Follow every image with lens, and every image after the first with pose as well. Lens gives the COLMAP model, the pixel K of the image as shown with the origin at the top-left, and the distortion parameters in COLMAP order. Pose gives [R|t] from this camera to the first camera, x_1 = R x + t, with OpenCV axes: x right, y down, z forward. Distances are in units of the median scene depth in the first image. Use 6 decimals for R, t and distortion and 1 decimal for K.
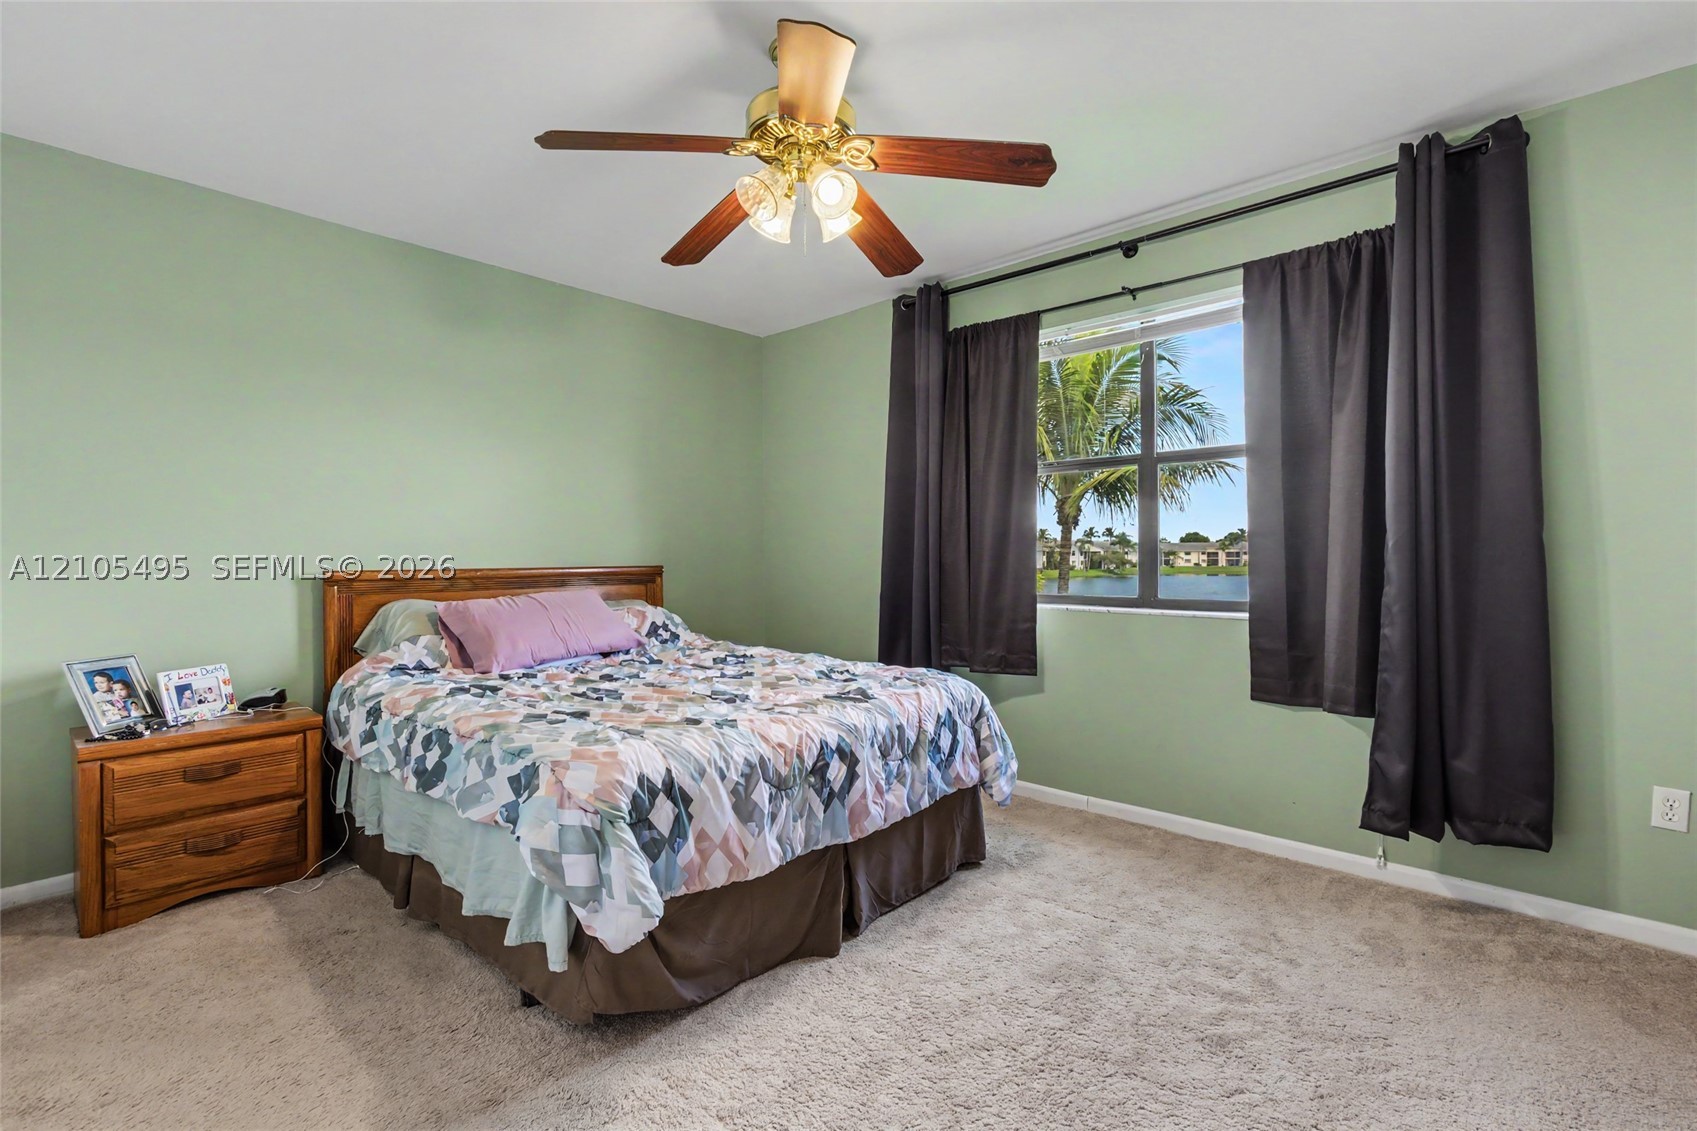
lens RADIAL K [[783.0, 0, 845.2], [0, 783.0, 559.9], [0, 0, 1]] dist [0.001491, -0.001357]
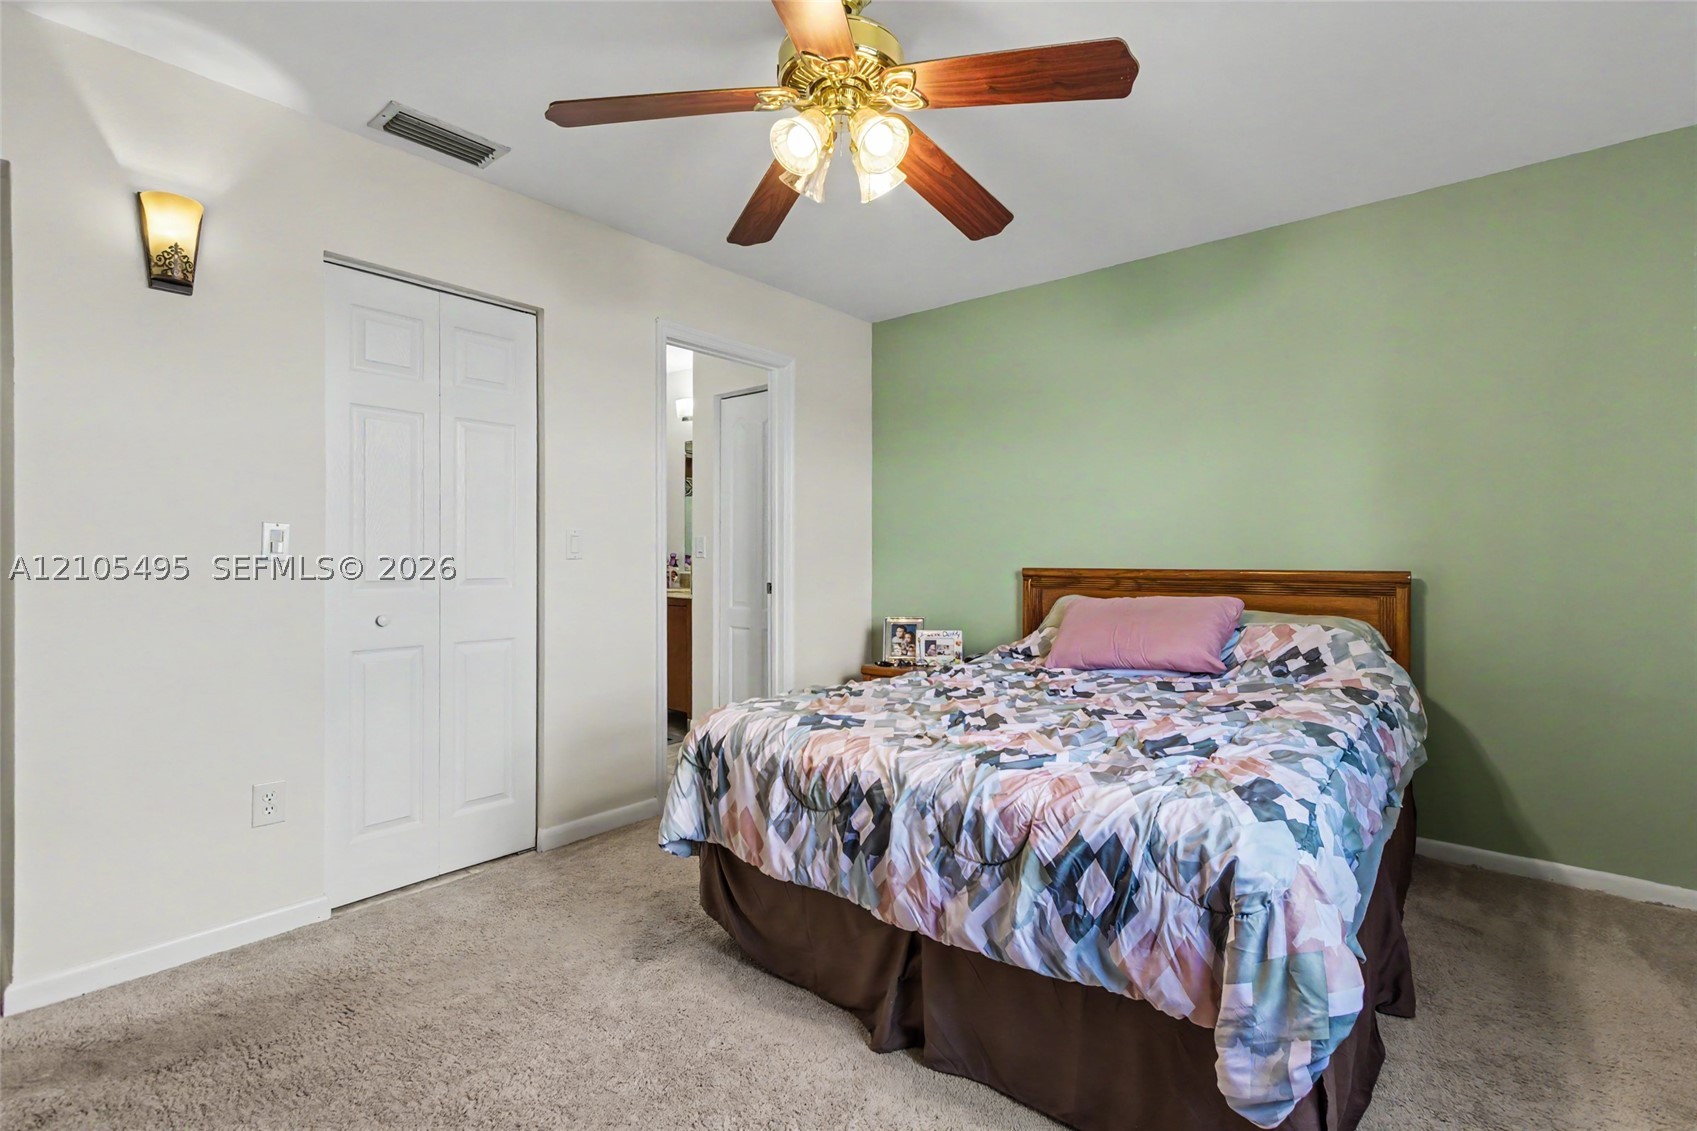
lens RADIAL K [[783.0, 0, 845.2], [0, 783.0, 559.9], [0, 0, 1]] dist [0.001491, -0.001357]
pose [[0.050534, 0.009319, -0.998679, 0.708147], [-0.008062, 0.999928, 0.008922, -0.008257], [0.998690, 0.007601, 0.050605, 0.826004]]
